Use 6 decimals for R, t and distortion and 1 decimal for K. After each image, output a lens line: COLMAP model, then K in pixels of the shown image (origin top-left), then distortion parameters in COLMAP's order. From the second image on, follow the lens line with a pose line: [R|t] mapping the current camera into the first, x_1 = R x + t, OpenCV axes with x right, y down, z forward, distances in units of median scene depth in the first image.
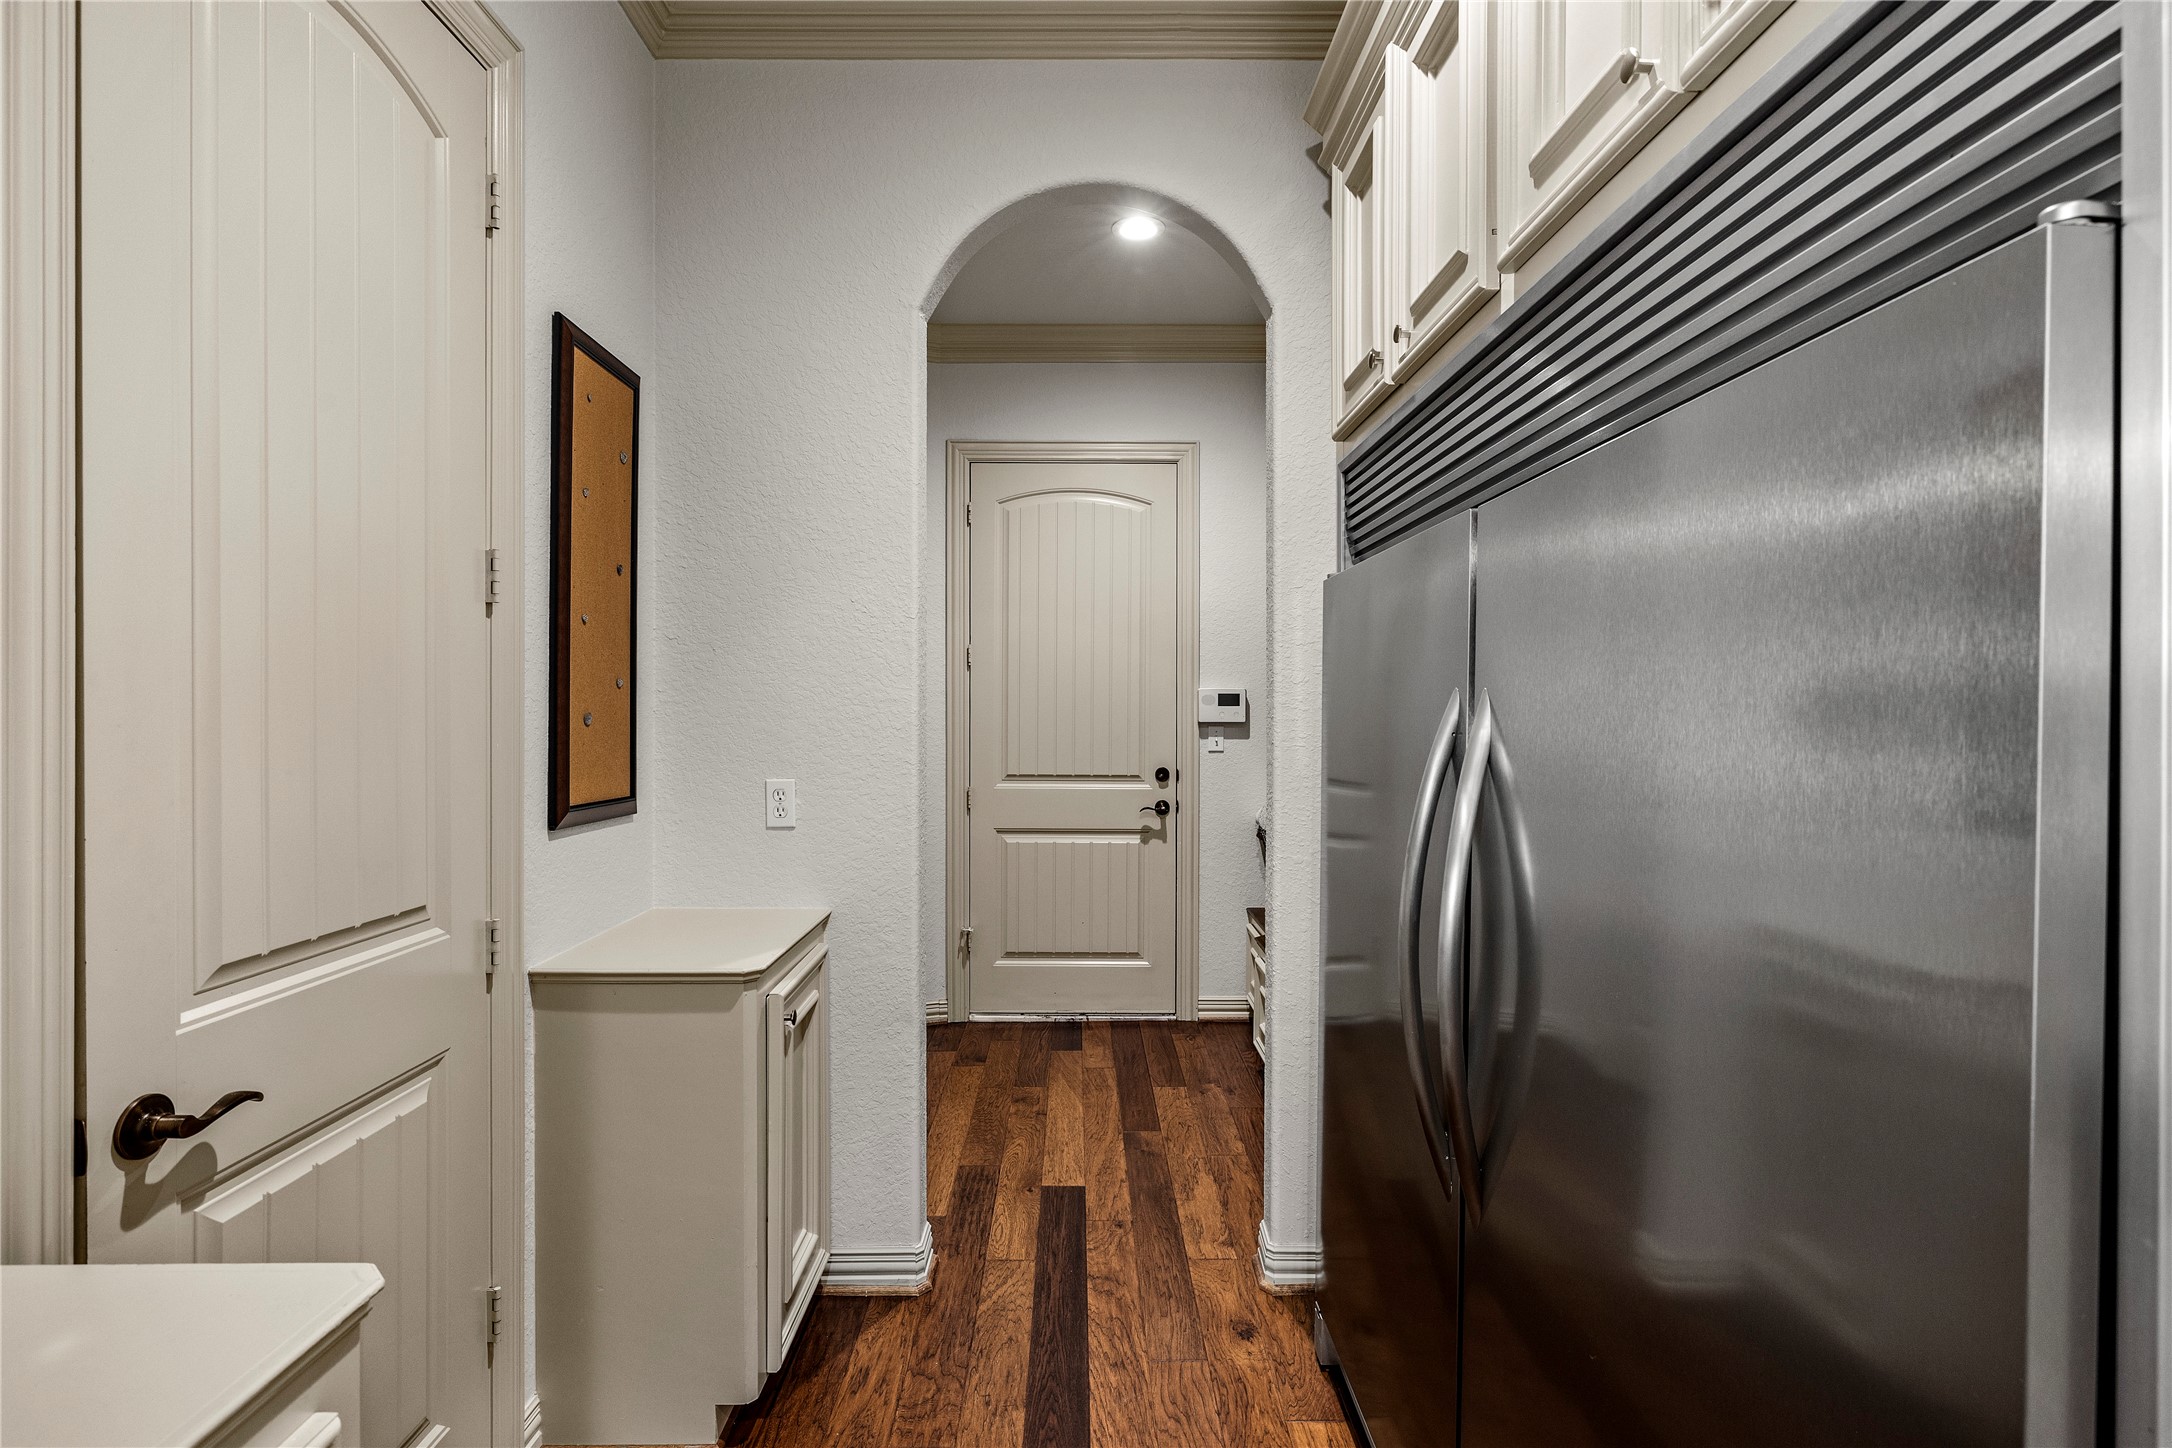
lens RADIAL K [[1058.2, 0, 1087.3], [0, 1058.2, 714.3], [0, 0, 1]] dist [-0.002055, 0.002419]
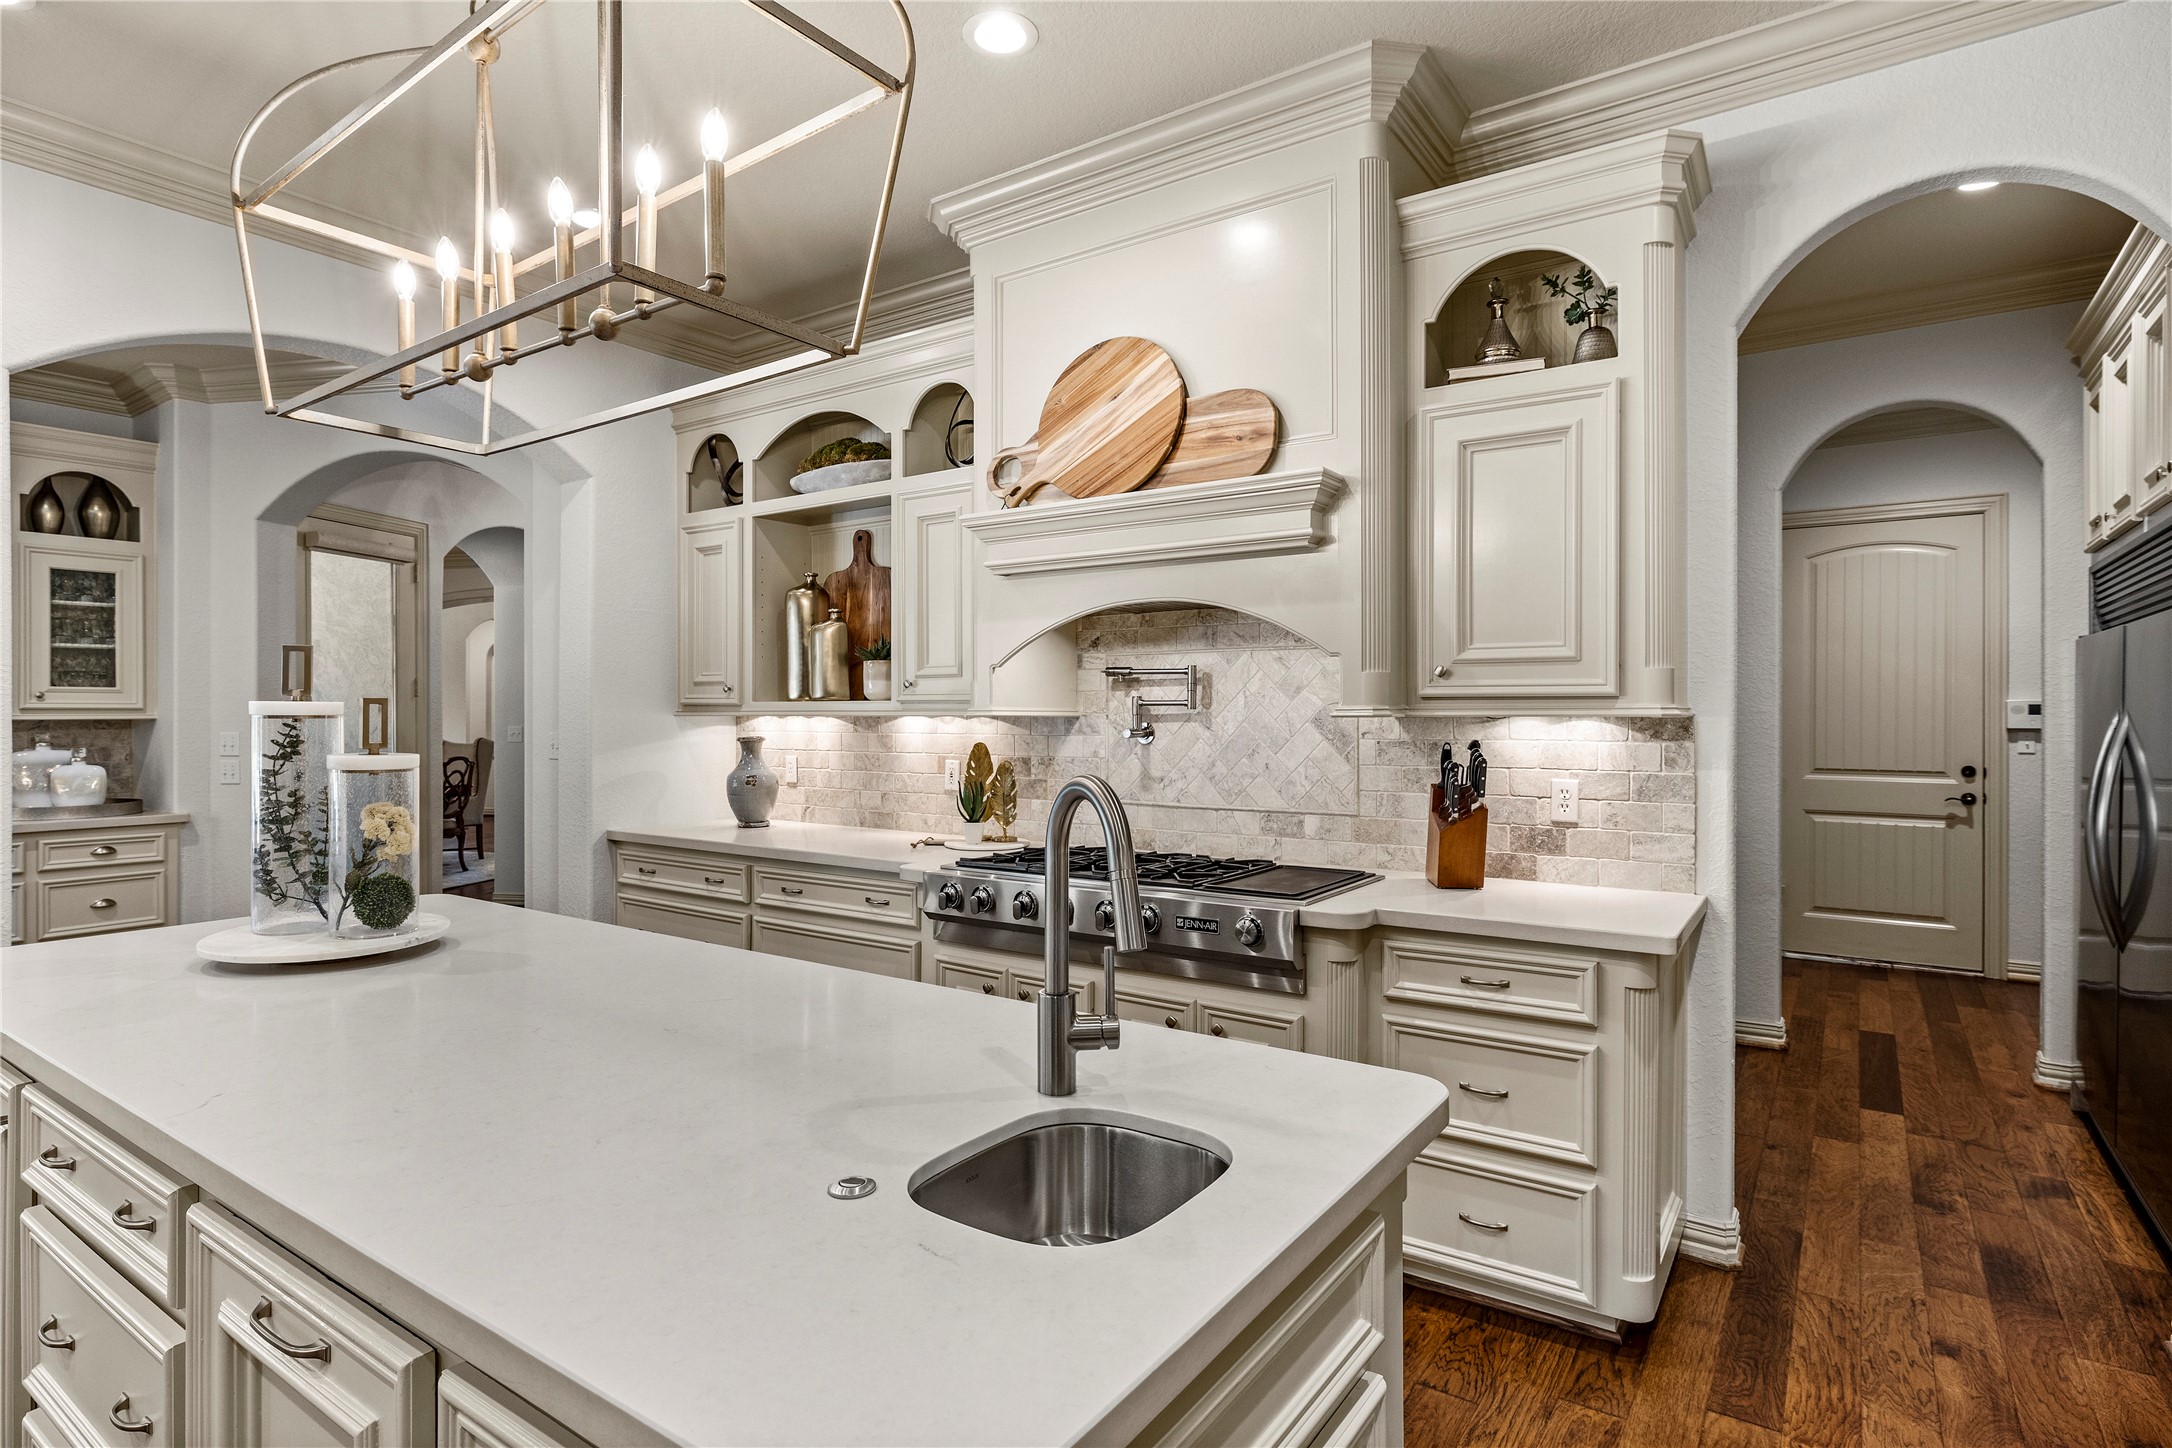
lens RADIAL K [[1122.7, 0, 1082.4], [0, 1122.7, 716.7], [0, 0, 1]] dist [-0.003982, 0.003219]
pose [[0.815816, -0.000686, -0.578311, -0.021224], [-0.002273, 0.999988, -0.004393, 0.003051], [0.578307, 0.004899, 0.815805, -0.937506]]
